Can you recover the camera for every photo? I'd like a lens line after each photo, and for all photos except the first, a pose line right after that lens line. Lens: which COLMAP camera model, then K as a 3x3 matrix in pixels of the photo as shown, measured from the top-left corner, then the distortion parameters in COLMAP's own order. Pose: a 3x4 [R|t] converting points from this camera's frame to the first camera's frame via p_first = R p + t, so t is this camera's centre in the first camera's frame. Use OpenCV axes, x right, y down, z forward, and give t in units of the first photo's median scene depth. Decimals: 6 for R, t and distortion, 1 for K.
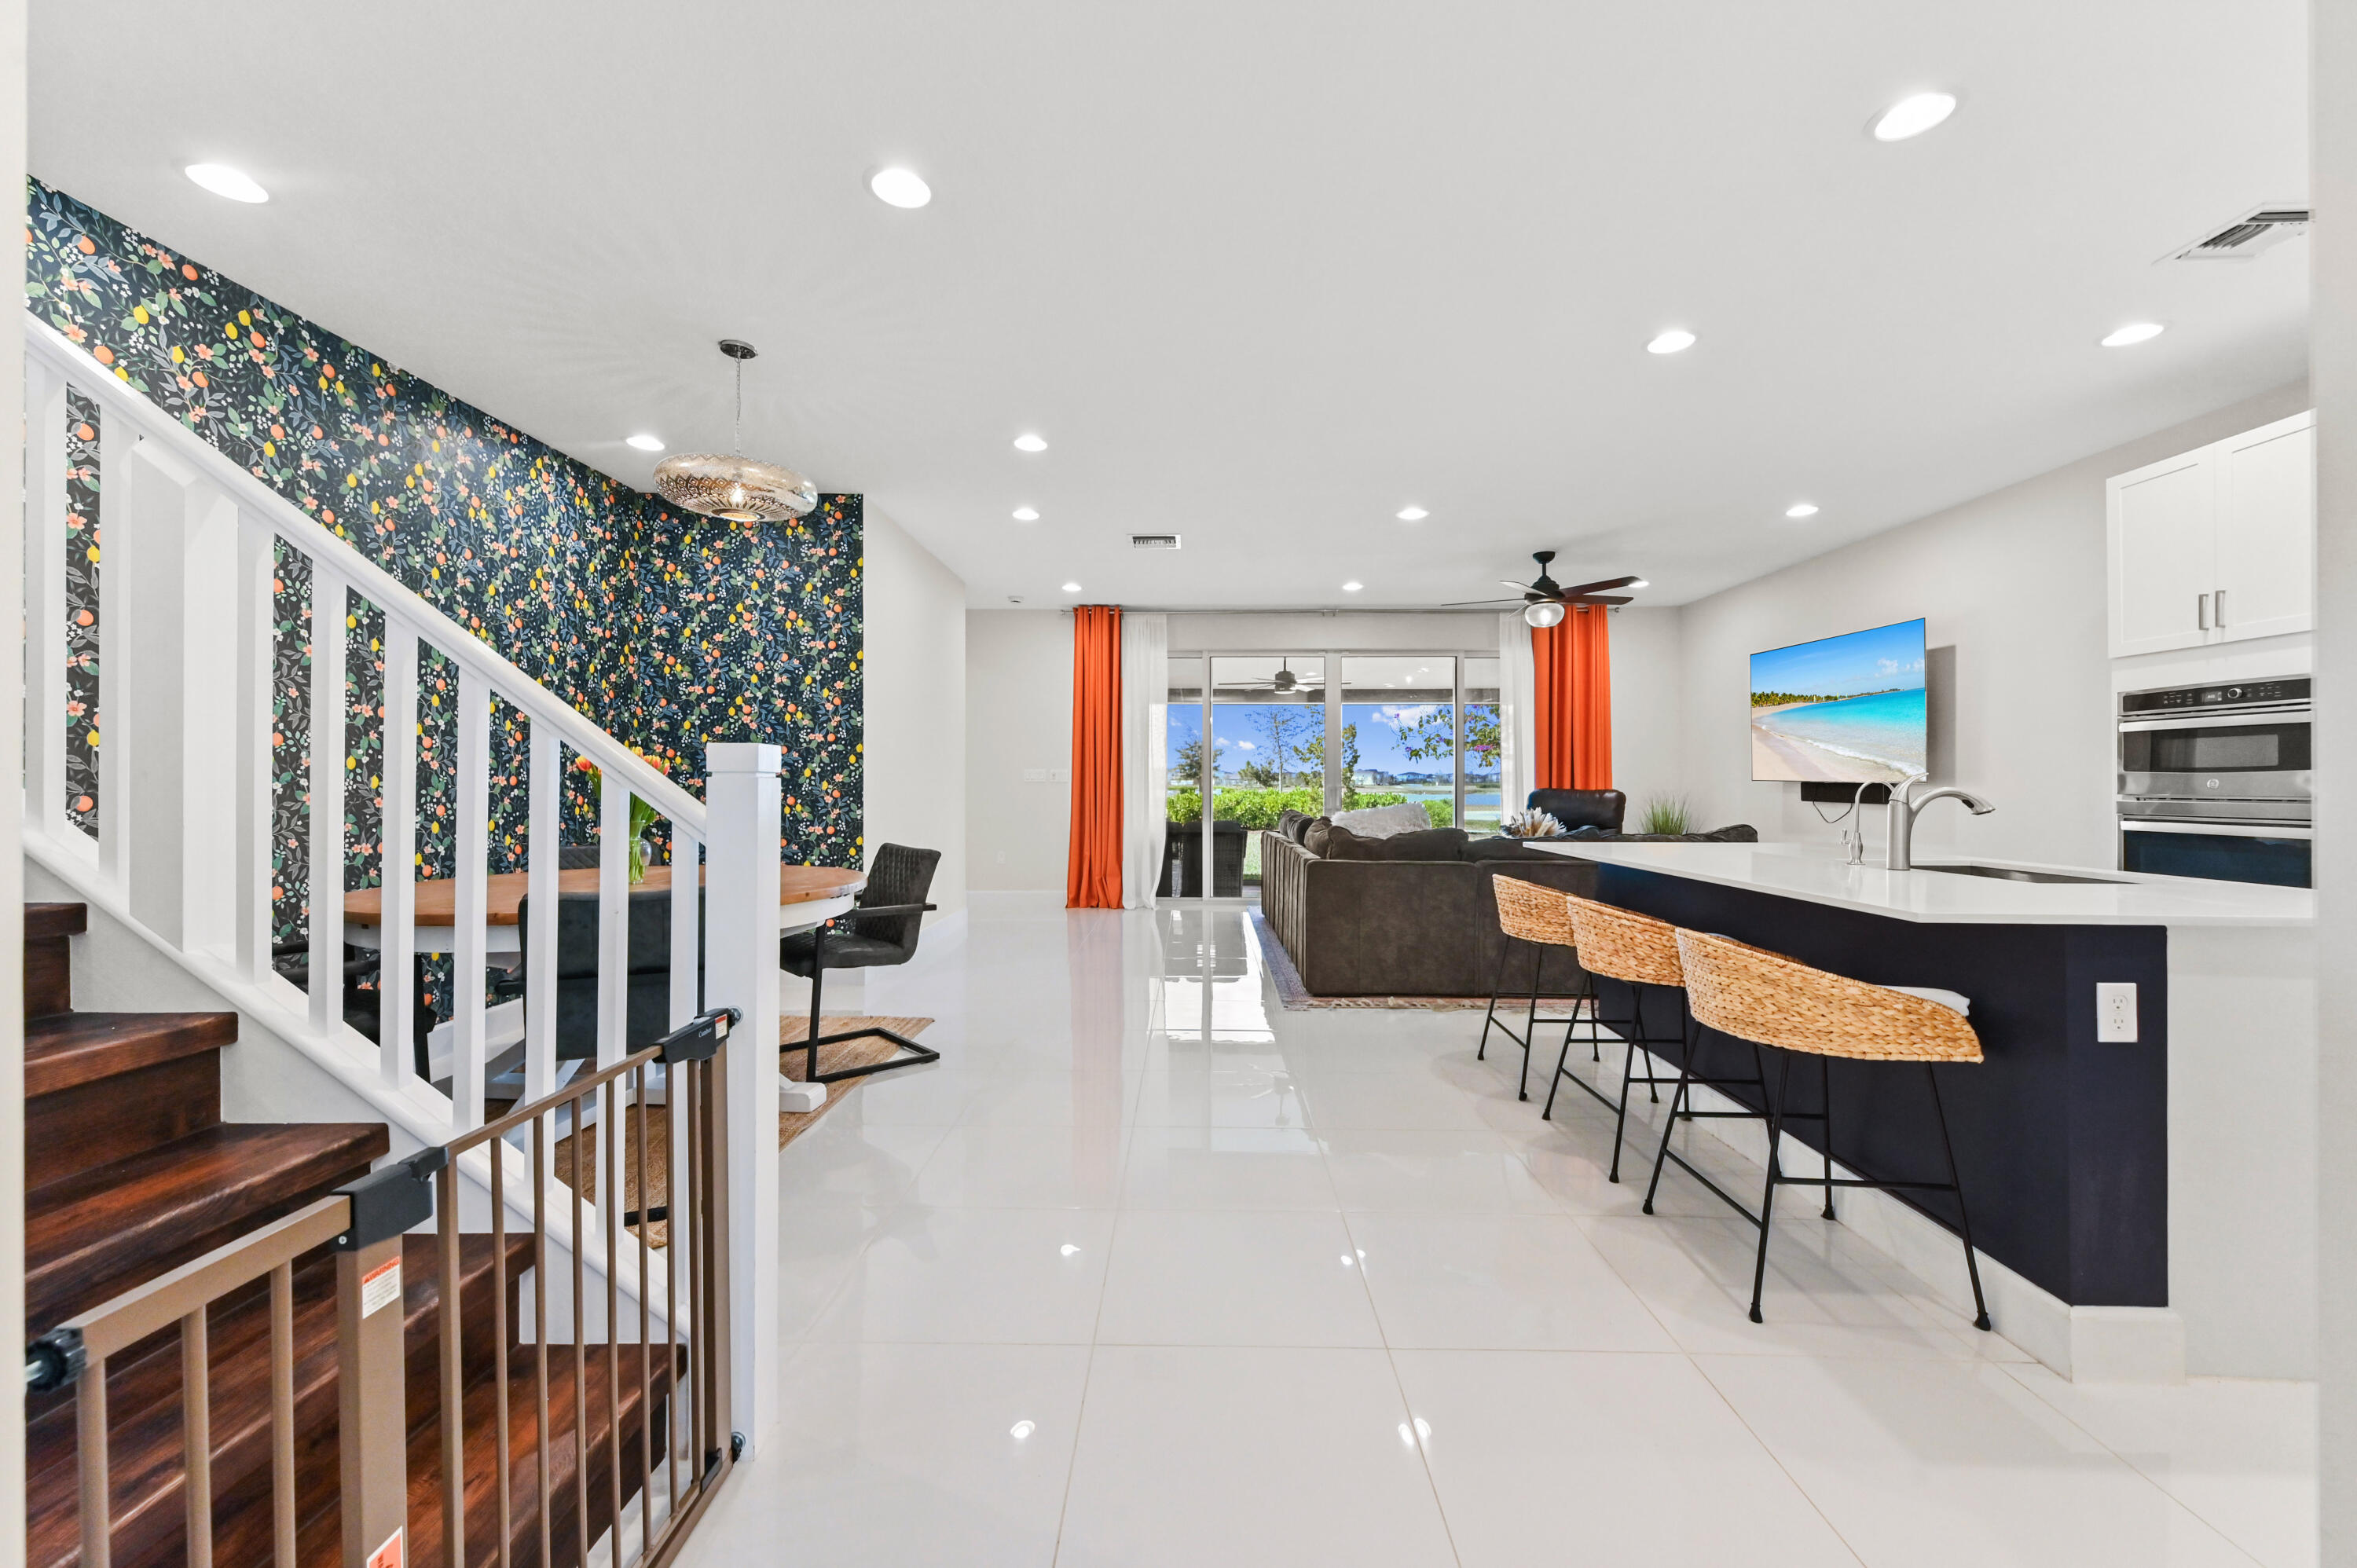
lens RADIAL K [[916.6, 0, 1234.1], [0, 916.6, 785.3], [0, 0, 1]] dist [0.005551, 0.000053]
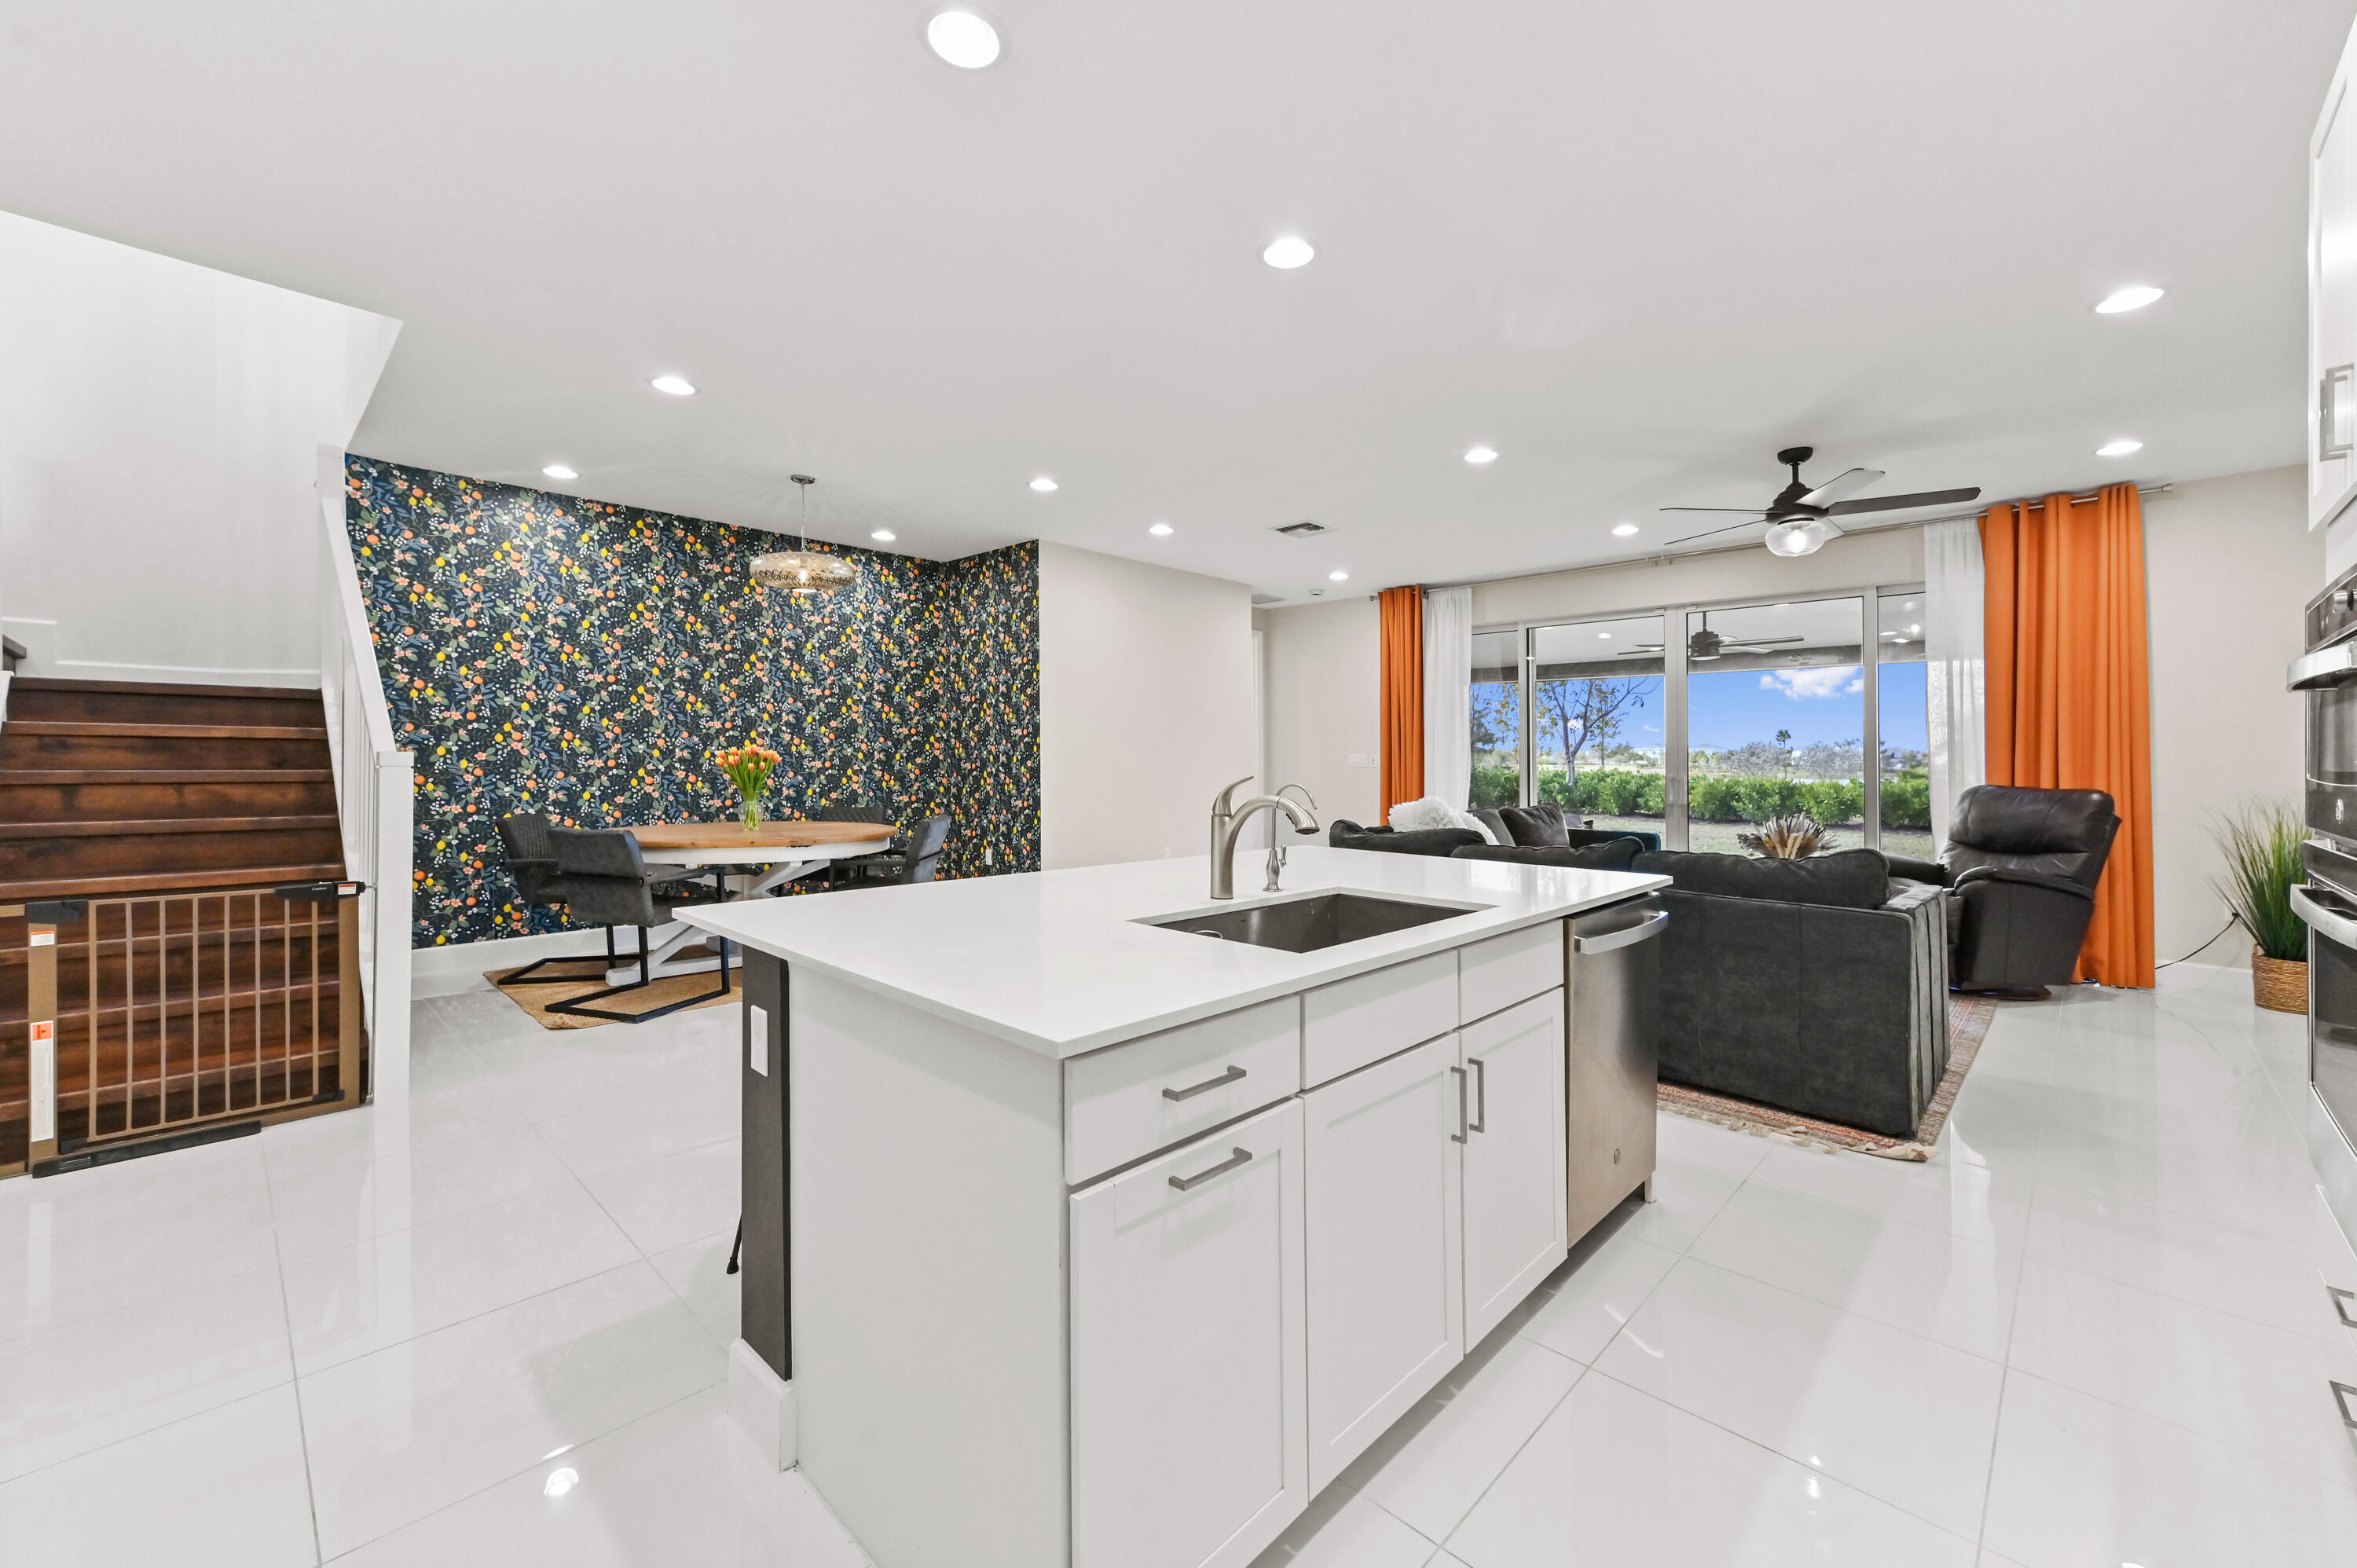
lens RADIAL K [[916.6, 0, 1236.6], [0, 916.6, 763.2], [0, 0, 1]] dist [0.005551, 0.000053]
pose [[0.737651, 0.010193, -0.675105, 0.659578], [-0.008654, 0.999947, 0.005642, -0.016646], [0.675127, 0.001680, 0.737700, 0.246192]]
